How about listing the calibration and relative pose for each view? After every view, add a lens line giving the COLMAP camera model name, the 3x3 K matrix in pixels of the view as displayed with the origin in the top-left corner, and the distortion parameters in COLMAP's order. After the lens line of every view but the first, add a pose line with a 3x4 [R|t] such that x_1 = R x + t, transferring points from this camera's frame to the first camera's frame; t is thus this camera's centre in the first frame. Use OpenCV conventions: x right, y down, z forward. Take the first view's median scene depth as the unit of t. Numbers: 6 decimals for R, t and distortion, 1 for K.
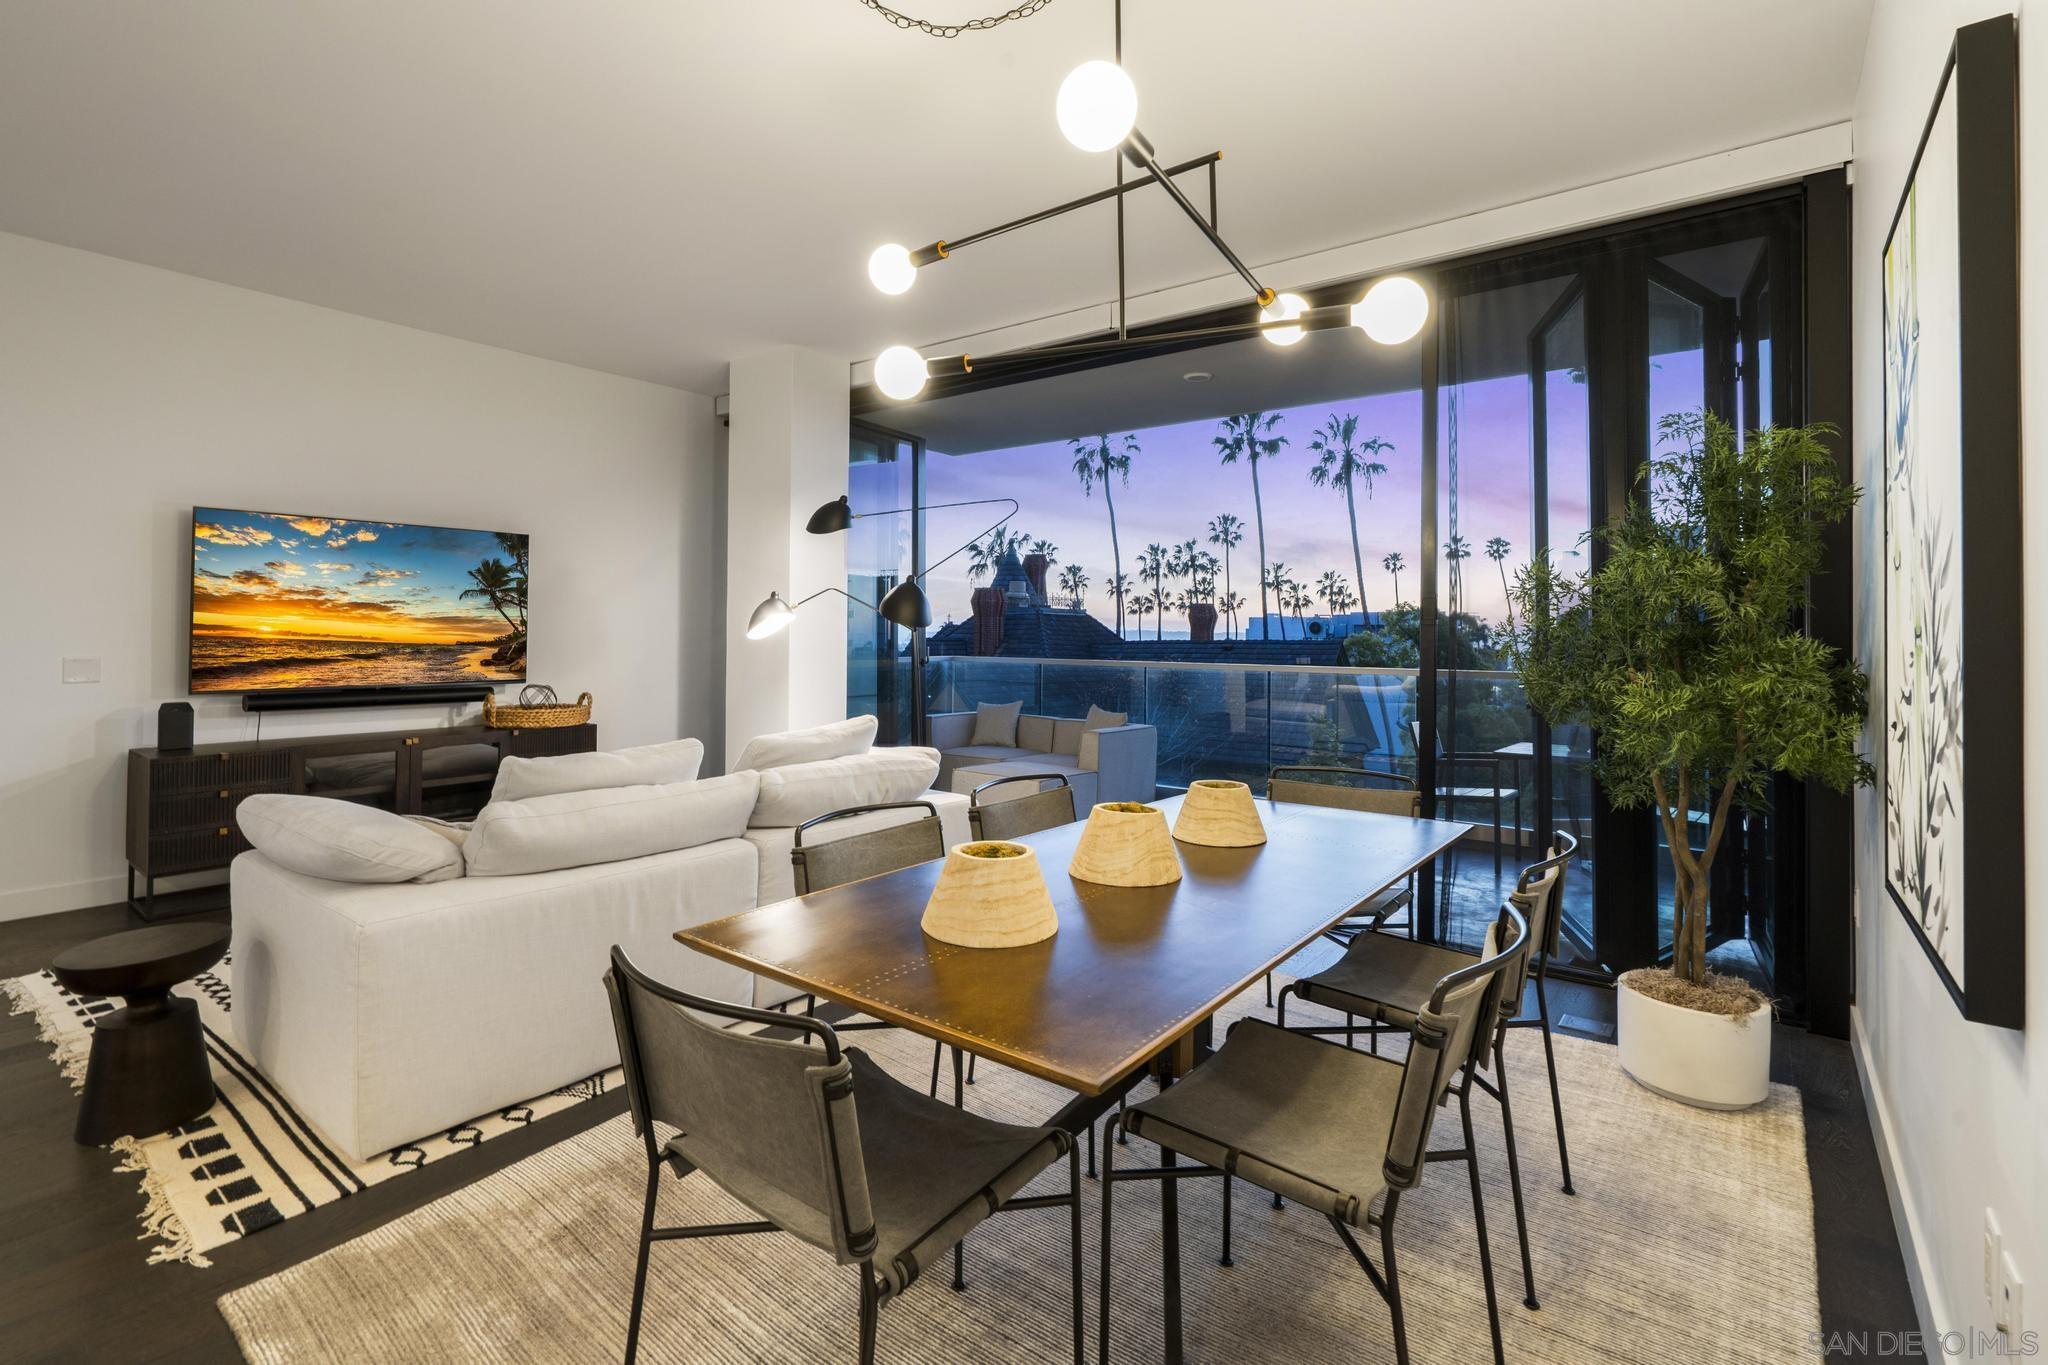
lens RADIAL K [[941.7, 0, 1014.5], [0, 941.7, 616.9], [0, 0, 1]] dist [-0.001174, -0.000124]
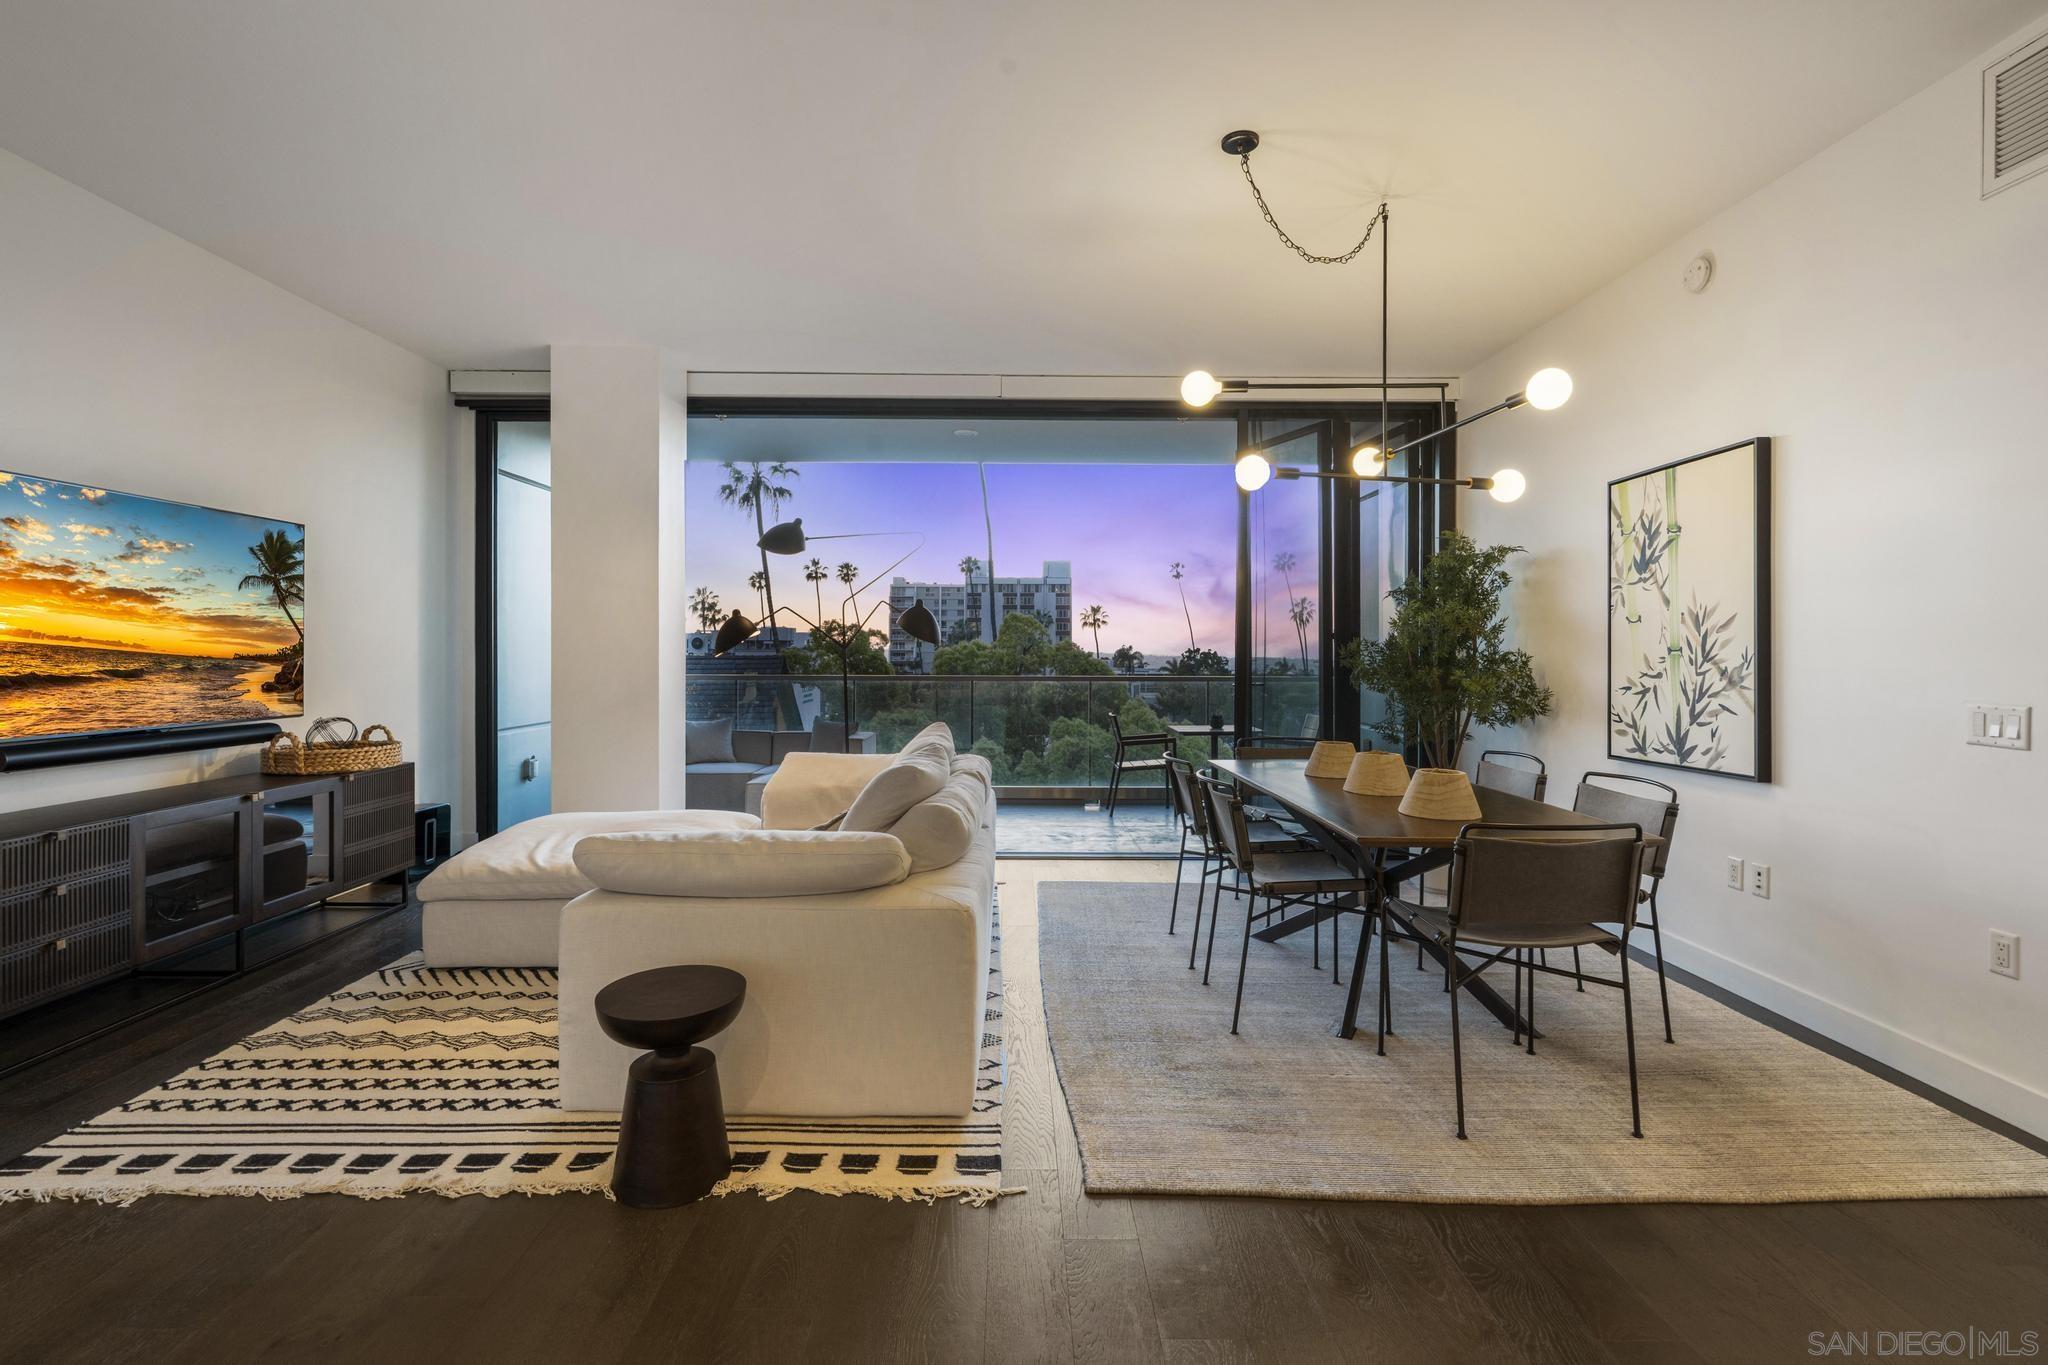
lens RADIAL K [[940.9, 0, 1013.5], [0, 940.9, 652.9], [0, 0, 1]] dist [-0.001745, -0.000312]
pose [[0.785230, -0.005720, 0.619178, -0.422353], [-0.008057, 0.999778, 0.019454, -0.001831], [-0.619152, -0.020264, 0.785010, 0.024832]]
